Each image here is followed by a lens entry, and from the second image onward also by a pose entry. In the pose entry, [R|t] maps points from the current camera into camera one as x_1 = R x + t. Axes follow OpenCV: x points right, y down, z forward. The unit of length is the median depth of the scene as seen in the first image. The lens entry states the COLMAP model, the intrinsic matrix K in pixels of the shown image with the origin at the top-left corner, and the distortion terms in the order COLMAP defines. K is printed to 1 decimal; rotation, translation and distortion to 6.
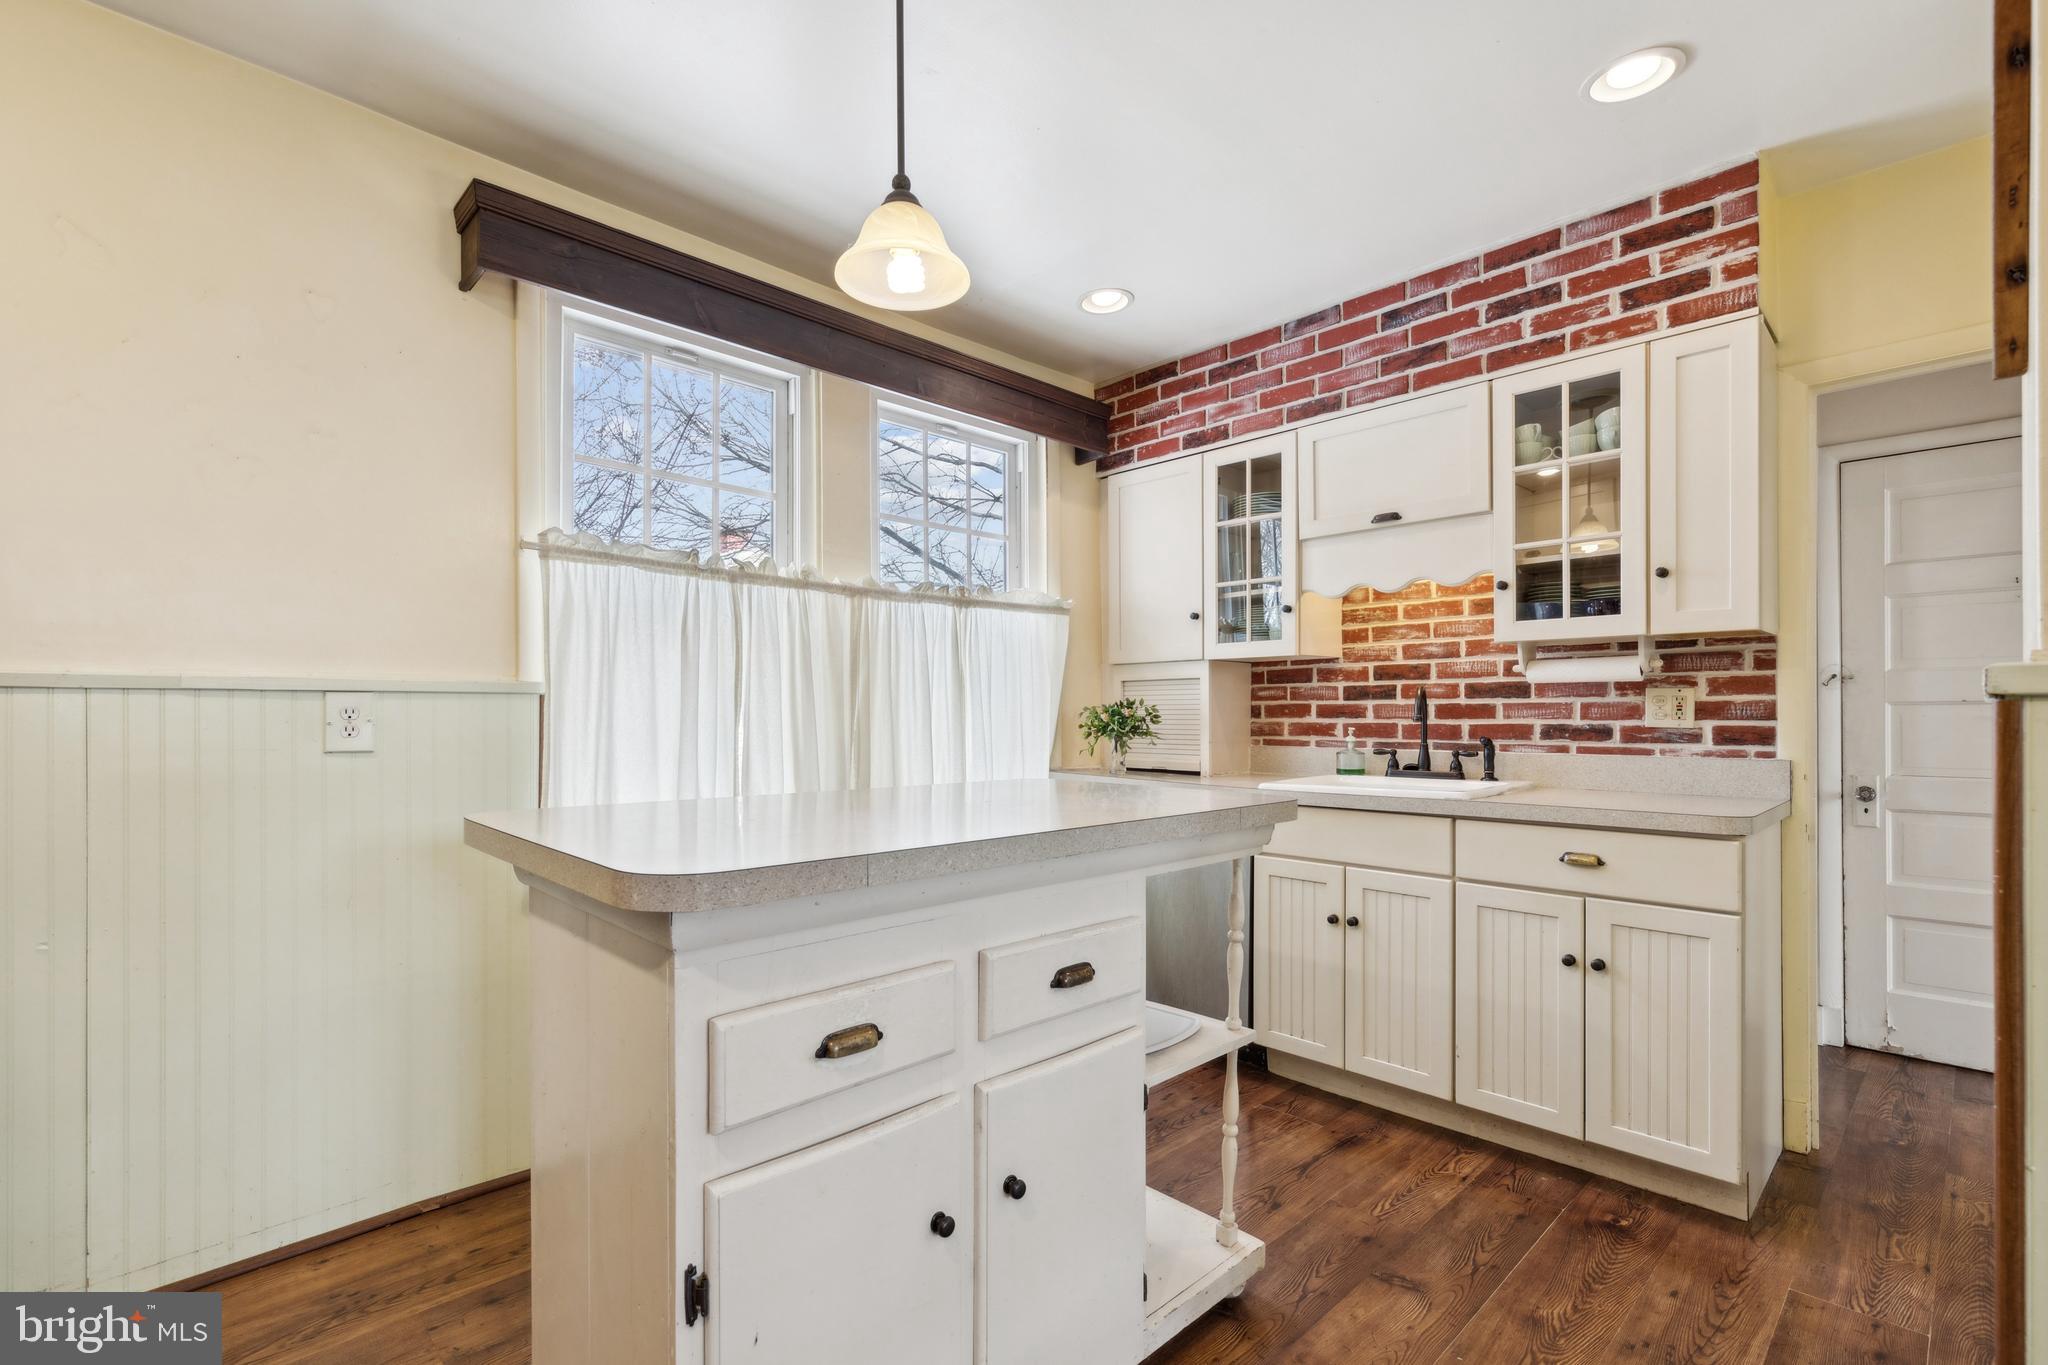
lens RADIAL K [[923.6, 0, 1030.9], [0, 923.6, 720.4], [0, 0, 1]] dist [0.015834, -0.007264]
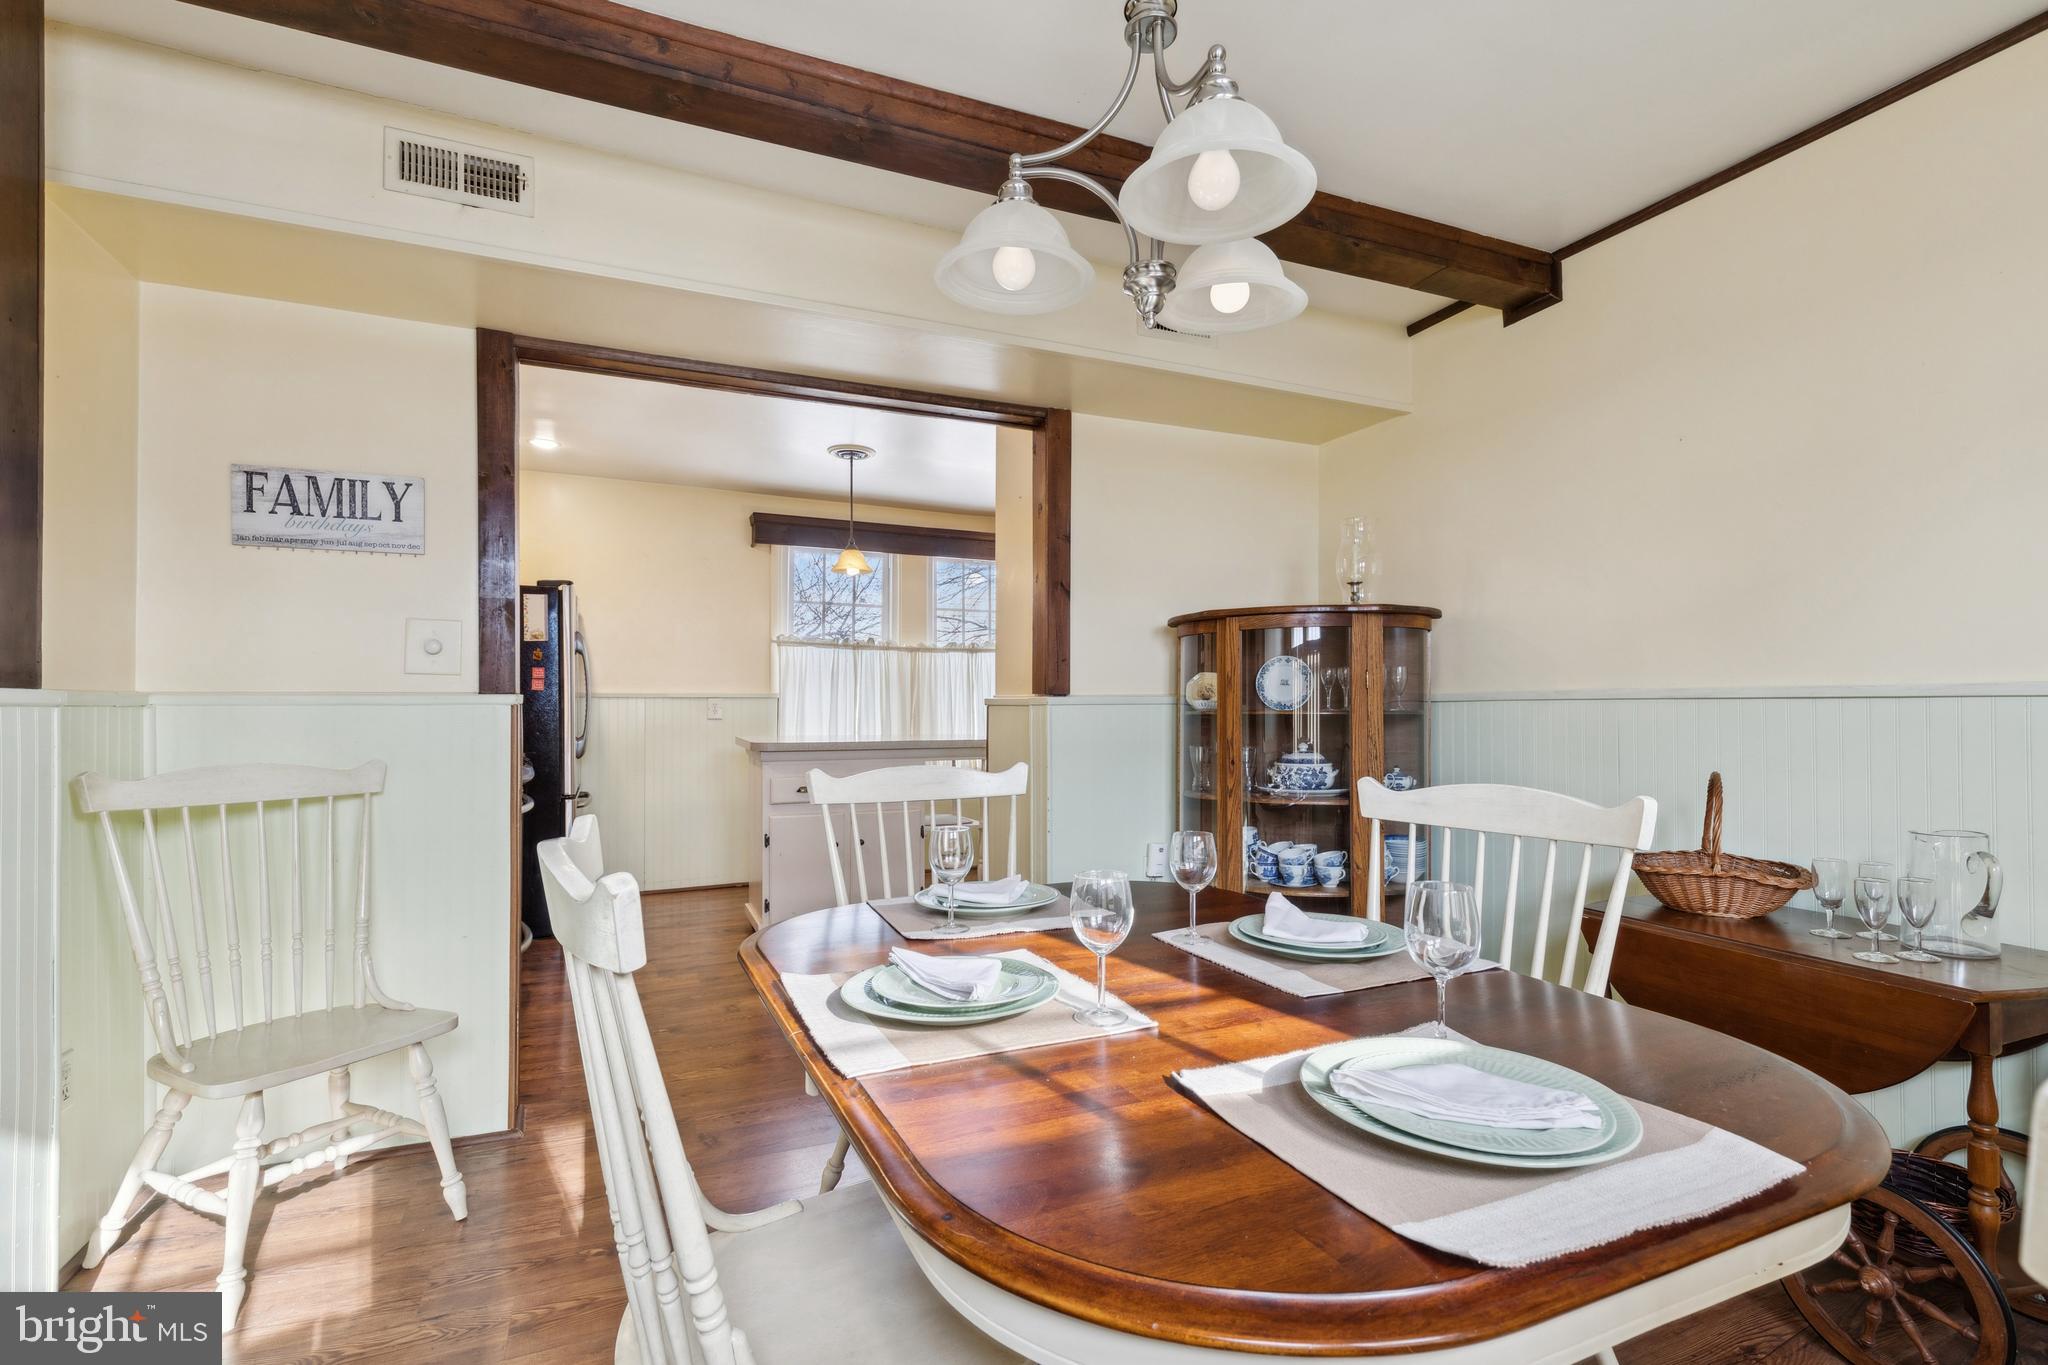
lens RADIAL K [[925.9, 0, 1019.7], [0, 925.9, 704.4], [0, 0, 1]] dist [-0.002632, -0.000539]
pose [[0.937041, 0.000044, -0.349220, 0.914048], [-0.002550, 0.999974, -0.006715, 0.001516], [0.349211, 0.007183, 0.937017, -1.071218]]
